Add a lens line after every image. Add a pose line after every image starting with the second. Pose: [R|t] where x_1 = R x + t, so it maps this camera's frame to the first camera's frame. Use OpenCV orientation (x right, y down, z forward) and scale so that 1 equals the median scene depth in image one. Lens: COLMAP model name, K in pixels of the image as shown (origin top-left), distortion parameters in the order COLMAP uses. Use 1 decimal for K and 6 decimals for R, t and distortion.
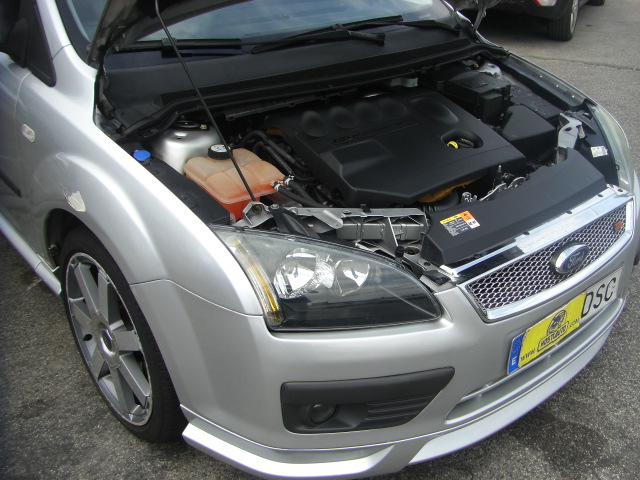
lens RADIAL K [[721.5, 0, 373.8], [0, 721.5, 241.8], [0, 0, 1]] dist [-0.181610, 0.102473]
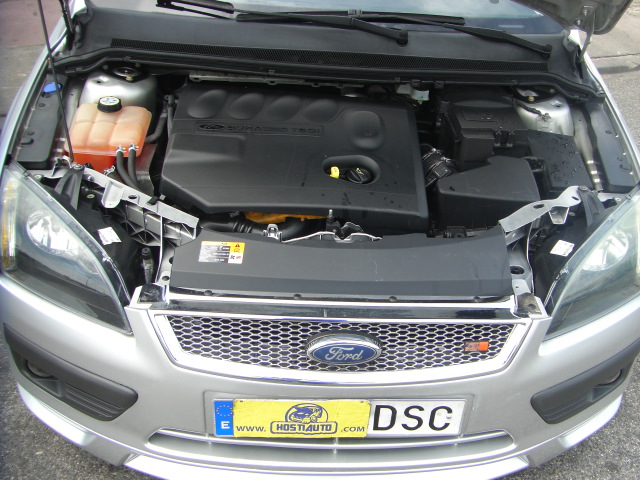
lens RADIAL K [[721.5, 0, 373.8], [0, 721.5, 241.8], [0, 0, 1]] dist [-0.181610, 0.102473]
pose [[0.778947, 0.364296, -0.510421, 0.652286], [-0.343198, 0.928889, 0.139213, -0.205699], [0.524839, 0.066736, 0.848582, 0.335411]]
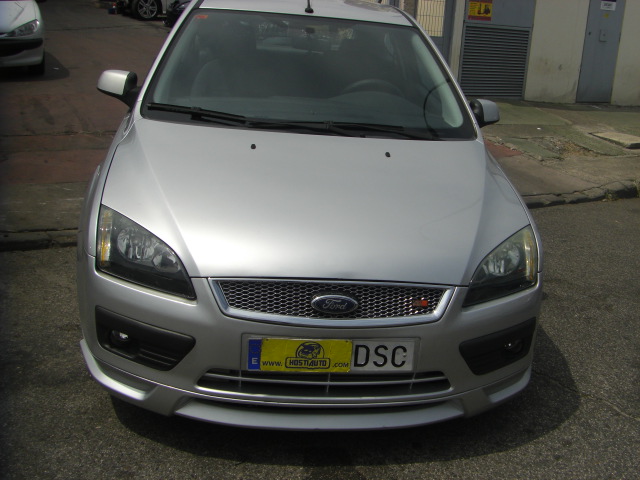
lens RADIAL K [[721.5, 0, 373.8], [0, 721.5, 241.8], [0, 0, 1]] dist [-0.181610, 0.102473]
pose [[0.825077, 0.206084, -0.526096, 0.941293], [-0.316501, 0.939890, -0.128193, 0.060188], [0.468054, 0.272279, 0.840708, -0.026320]]
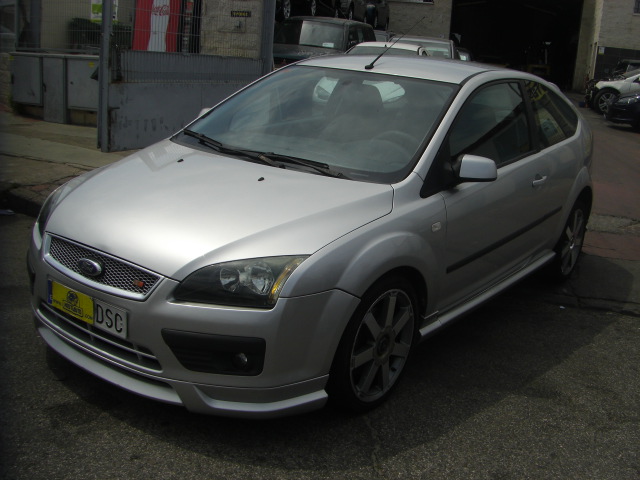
lens RADIAL K [[721.5, 0, 373.8], [0, 721.5, 241.8], [0, 0, 1]] dist [-0.181610, 0.102473]
pose [[0.230868, 0.218856, -0.948052, 1.838001], [-0.539043, 0.839947, 0.062633, -0.446455], [0.810020, 0.496580, 0.311890, 0.982368]]
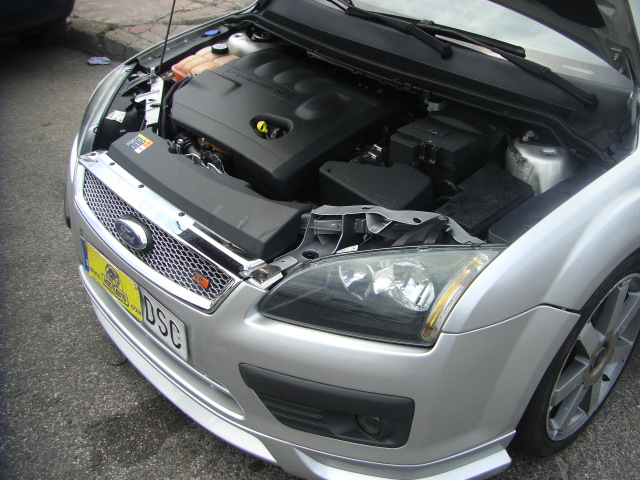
lens RADIAL K [[721.5, 0, 373.8], [0, 721.5, 241.8], [0, 0, 1]] dist [-0.181610, 0.102473]
pose [[0.034490, 0.468873, -0.882592, 1.120162], [-0.528562, 0.758058, 0.382060, -0.498995], [0.848194, 0.453327, 0.273974, 1.005633]]
